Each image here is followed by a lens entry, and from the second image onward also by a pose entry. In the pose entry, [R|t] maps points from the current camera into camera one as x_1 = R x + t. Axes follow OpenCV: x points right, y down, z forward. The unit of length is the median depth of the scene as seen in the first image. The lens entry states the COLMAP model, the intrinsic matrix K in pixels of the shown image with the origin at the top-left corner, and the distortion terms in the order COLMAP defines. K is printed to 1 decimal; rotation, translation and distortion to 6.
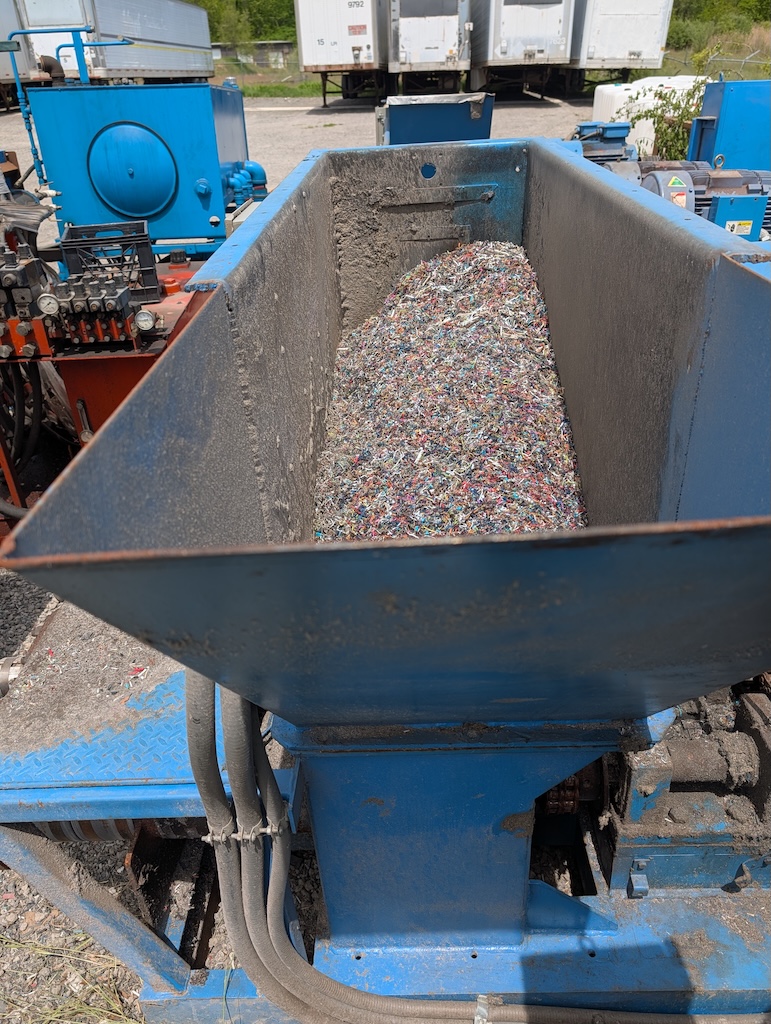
lens RADIAL K [[734.3, 0, 386.6], [0, 734.3, 512.7], [0, 0, 1]] dist [-0.007815, 0.007831]
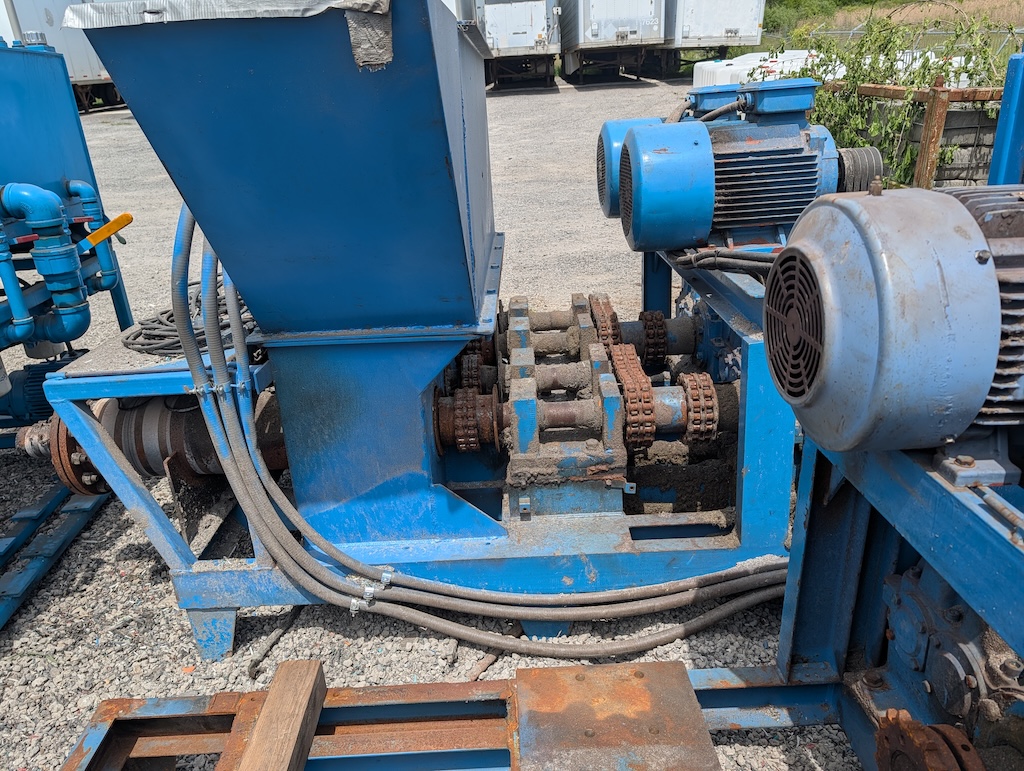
lens RADIAL K [[734.3, 0, 509.8], [0, 734.3, 383.5], [0, 0, 1]] dist [-0.007815, 0.007831]
pose [[0.999306, -0.036760, 0.006020, 0.026313], [0.037231, 0.990785, -0.130223, -0.056504], [-0.001177, 0.130357, 0.991466, 0.110532]]
